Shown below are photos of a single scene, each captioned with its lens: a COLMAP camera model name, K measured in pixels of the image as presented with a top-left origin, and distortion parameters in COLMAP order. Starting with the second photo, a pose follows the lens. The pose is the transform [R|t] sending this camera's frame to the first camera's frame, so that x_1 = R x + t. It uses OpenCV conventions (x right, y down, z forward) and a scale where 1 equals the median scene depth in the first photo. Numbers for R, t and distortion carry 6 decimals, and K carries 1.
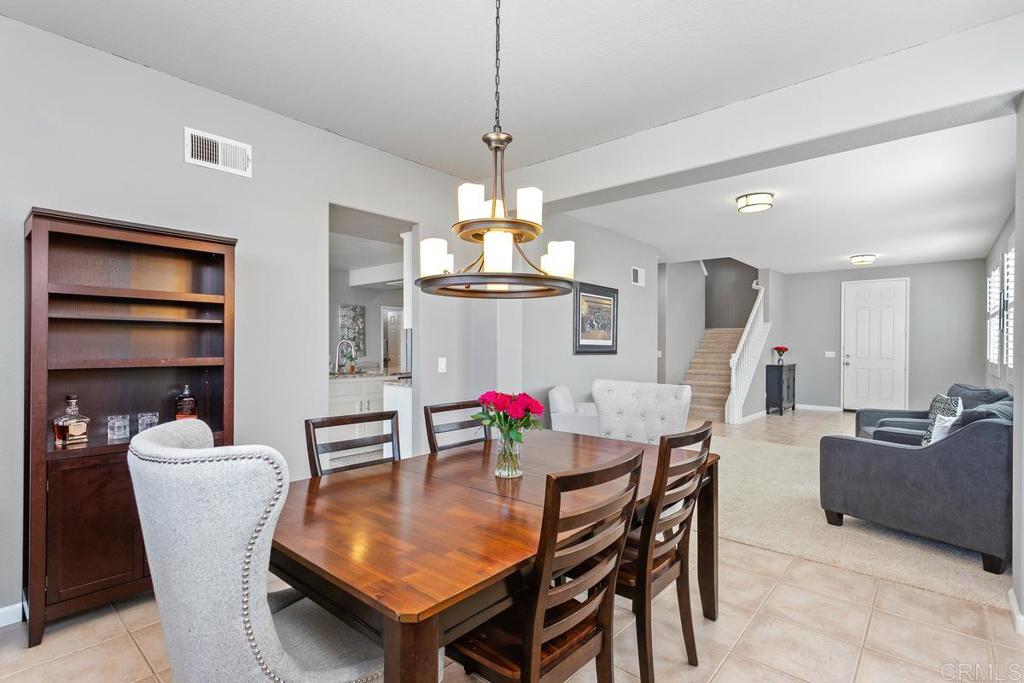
lens RADIAL K [[484.0, 0, 512.0], [0, 484.0, 341.5], [0, 0, 1]] dist [0.002521, 0.000215]
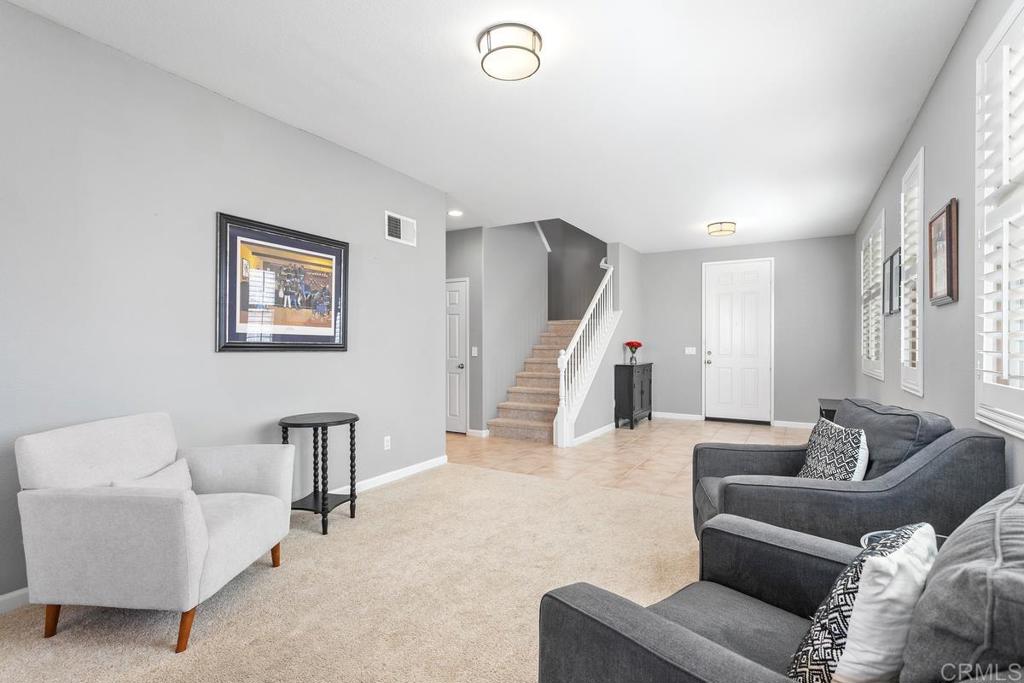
lens RADIAL K [[492.8, 0, 509.5], [0, 492.8, 334.1], [0, 0, 1]] dist [0.002356, 0.000244]
pose [[0.981578, 0.000545, 0.191059, 0.209512], [0.002120, 0.999903, -0.013739, 0.009846], [-0.191048, 0.013891, 0.981482, 0.254723]]
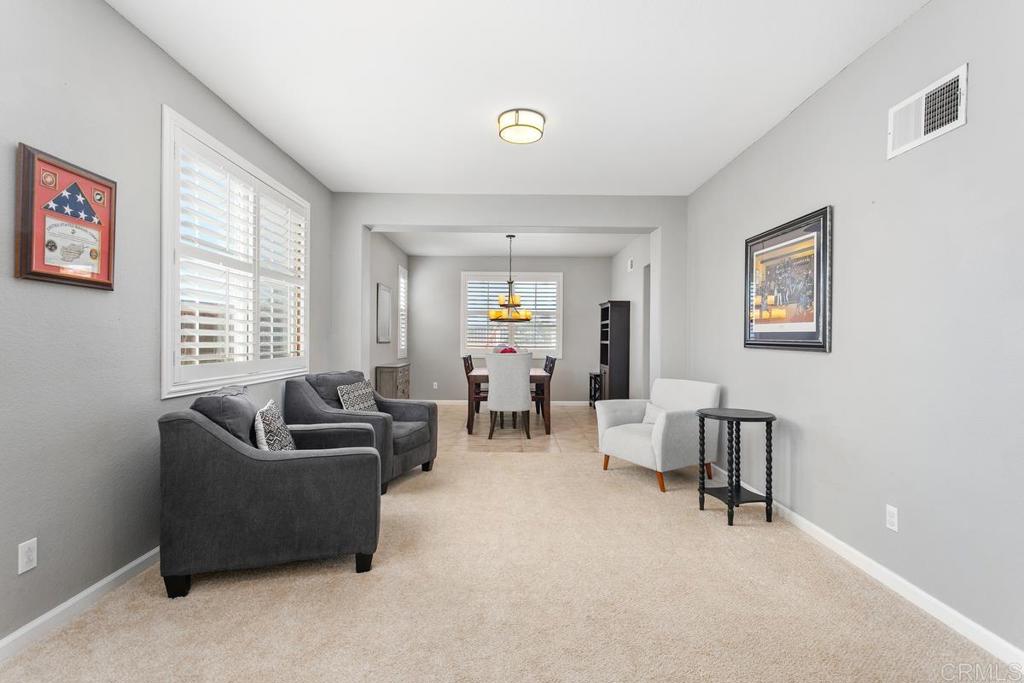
lens RADIAL K [[484.0, 0, 512.0], [0, 484.0, 341.5], [0, 0, 1]] dist [0.002521, 0.000215]
pose [[-0.751202, -0.004259, -0.660059, 0.512856], [-0.002494, 0.999990, -0.003613, 0.013449], [0.660068, -0.001068, -0.751205, 0.802763]]
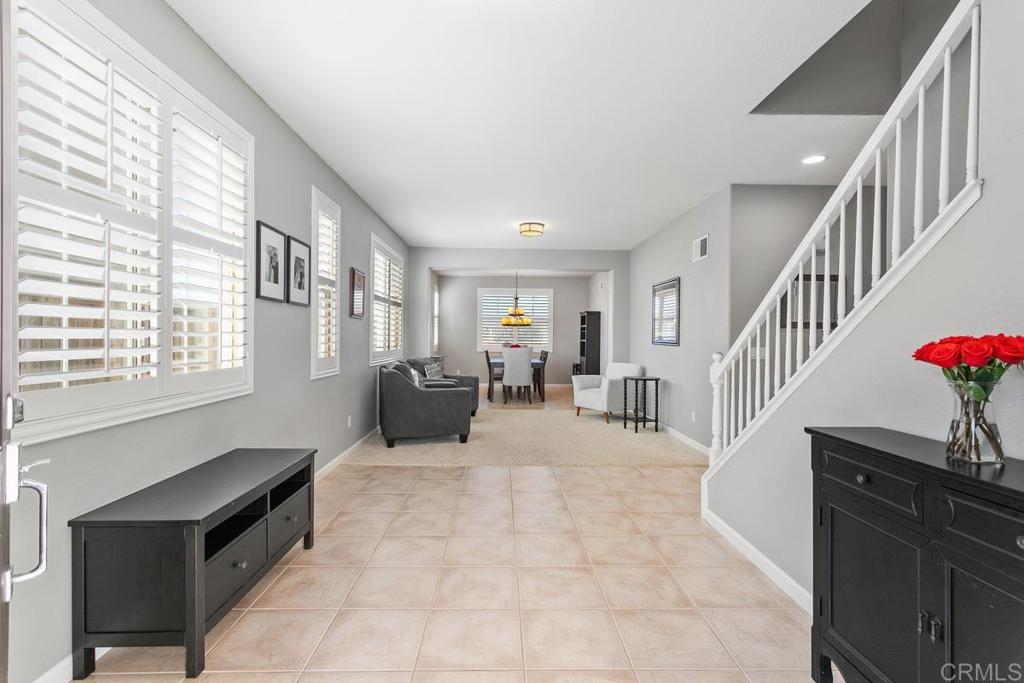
lens RADIAL K [[484.0, 0, 512.0], [0, 484.0, 341.5], [0, 0, 1]] dist [0.002521, 0.000215]
pose [[-0.738605, -0.003141, -0.674131, 0.760859], [-0.005252, 0.999986, 0.001095, 0.013334], [0.674118, 0.004349, -0.738611, 1.033420]]
